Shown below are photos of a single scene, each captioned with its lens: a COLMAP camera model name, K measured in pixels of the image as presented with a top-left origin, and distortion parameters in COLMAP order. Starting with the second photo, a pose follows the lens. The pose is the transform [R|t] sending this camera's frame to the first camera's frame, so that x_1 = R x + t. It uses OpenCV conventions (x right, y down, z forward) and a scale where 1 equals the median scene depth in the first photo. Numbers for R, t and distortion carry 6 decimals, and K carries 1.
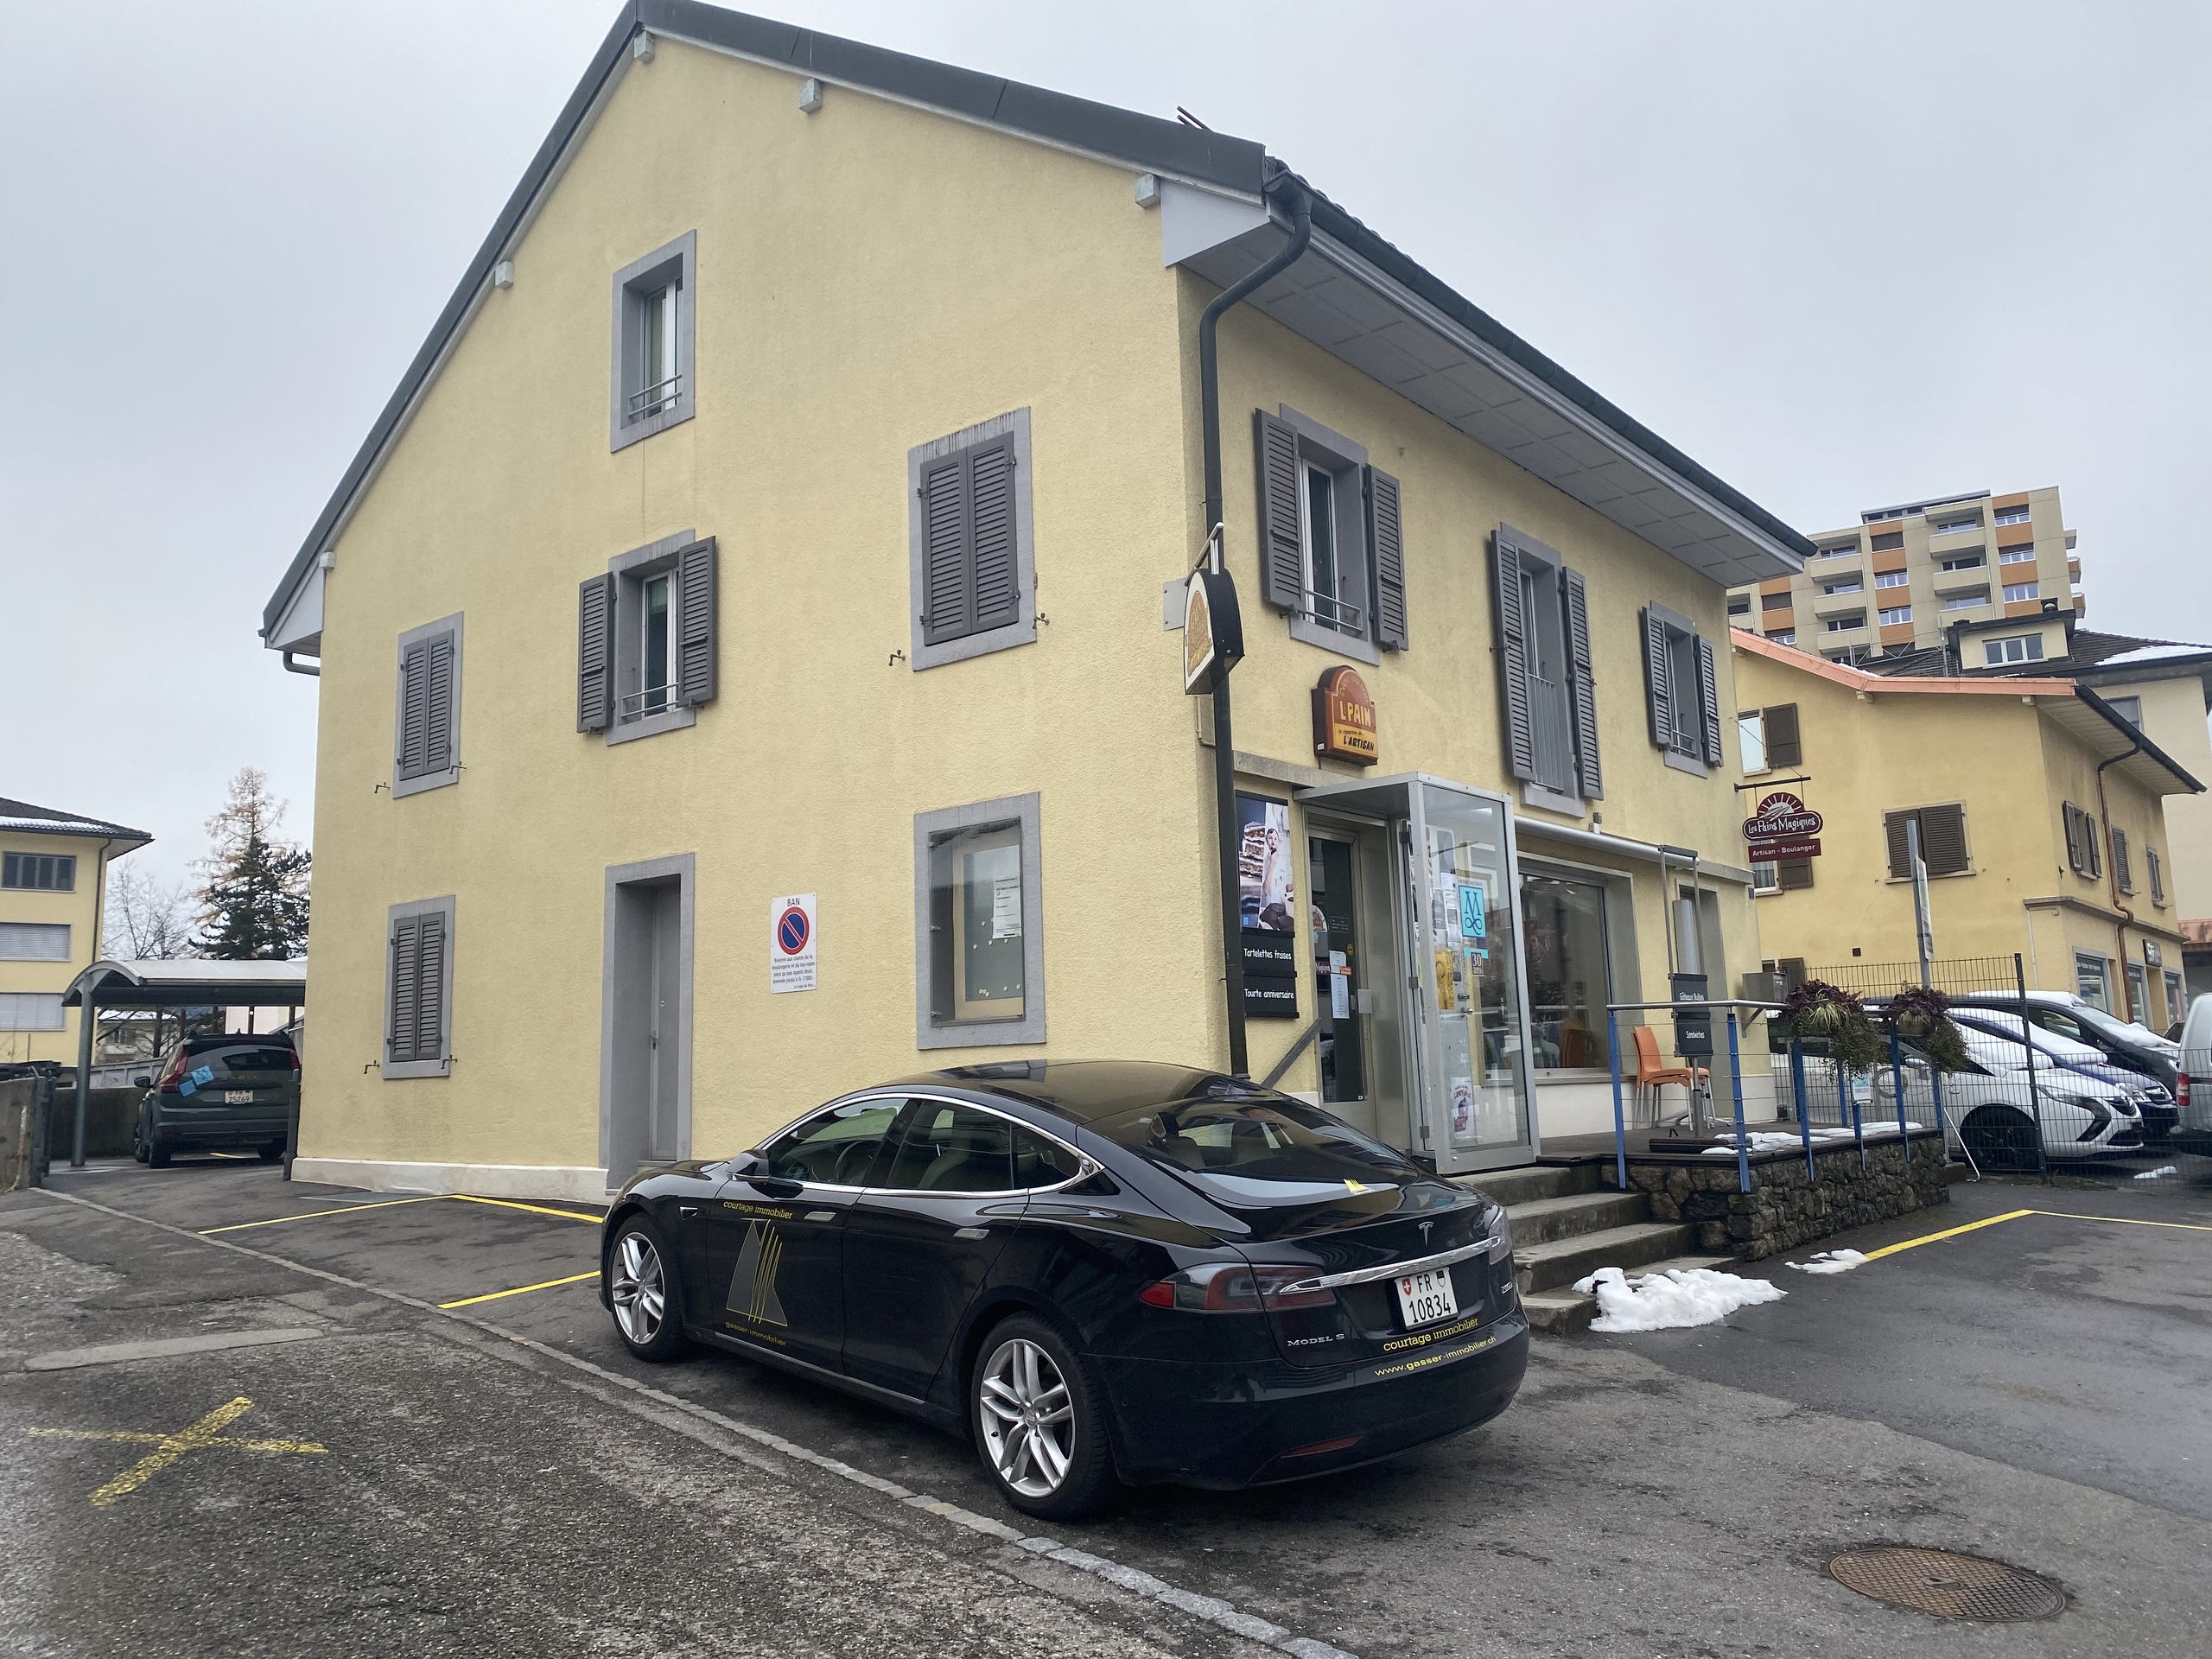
lens RADIAL K [[1679.8, 0, 1117.3], [0, 1679.8, 831.0], [0, 0, 1]] dist [0.046591, -0.057759]
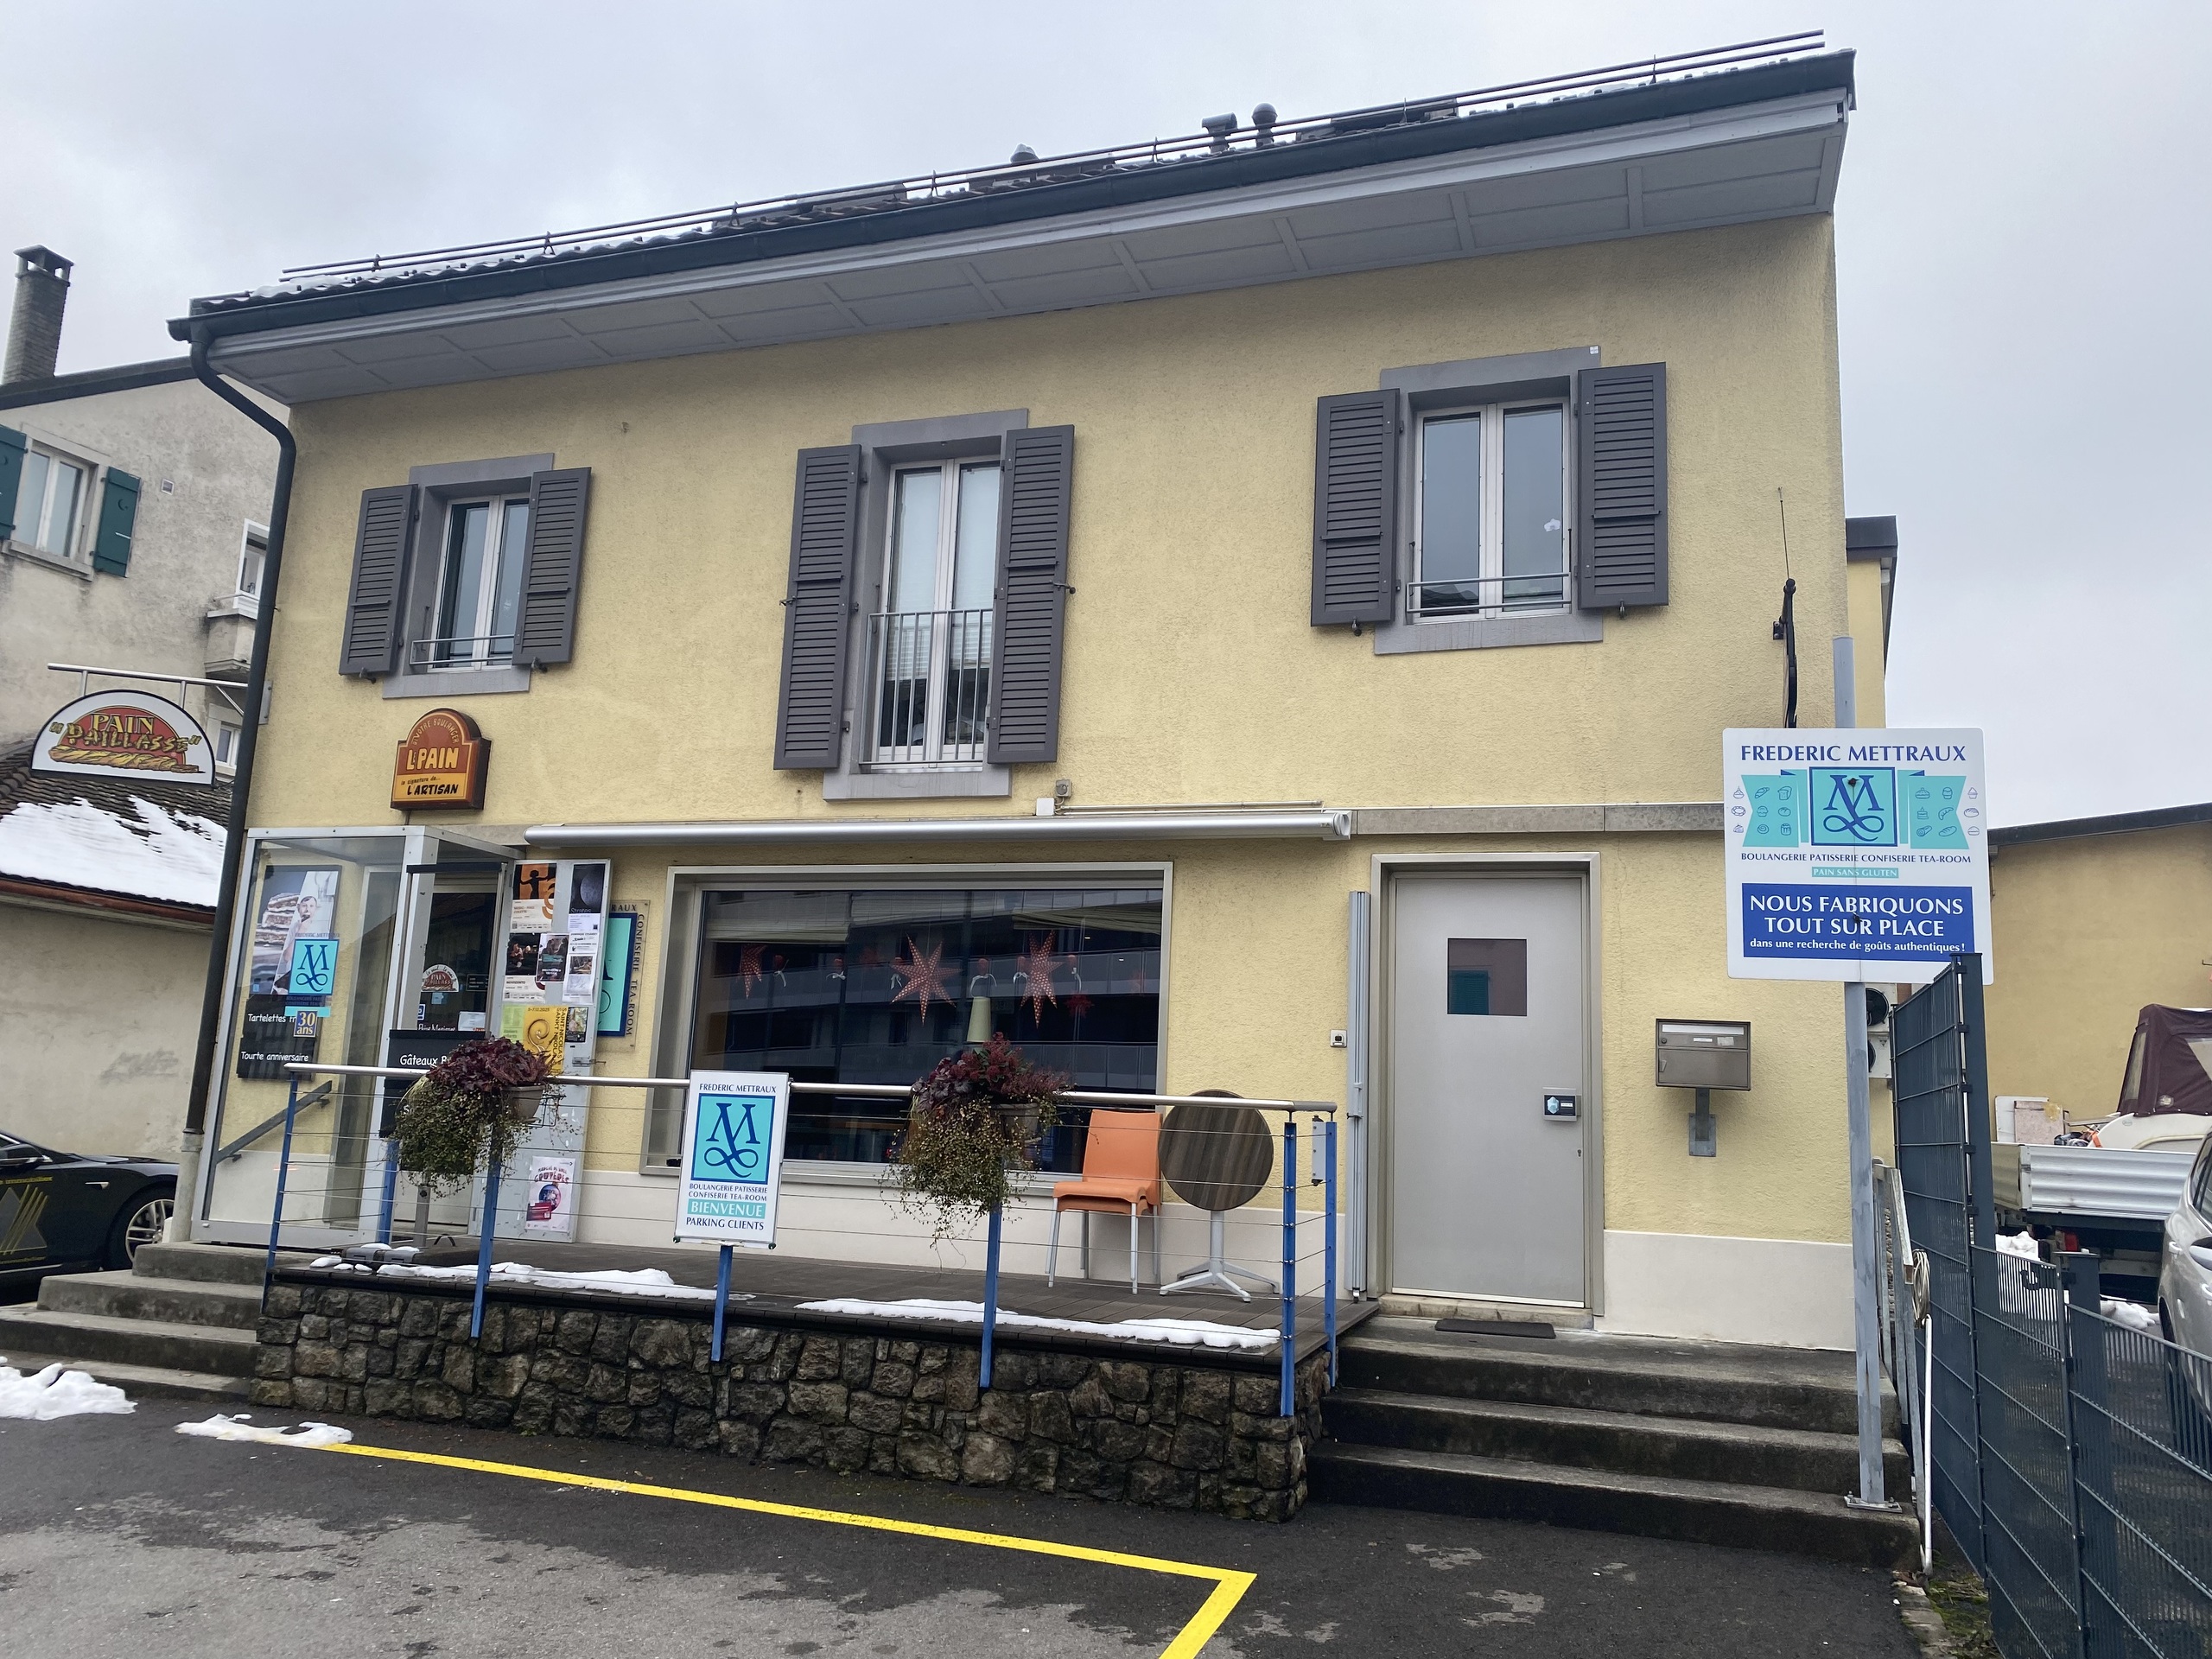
lens RADIAL K [[1679.8, 0, 1117.3], [0, 1679.8, 831.0], [0, 0, 1]] dist [0.046591, -0.057759]
pose [[0.342721, -0.117845, -0.932016, 1.148030], [0.085687, 0.991887, -0.093906, 0.091880], [0.935521, -0.047679, 0.350039, 1.021207]]
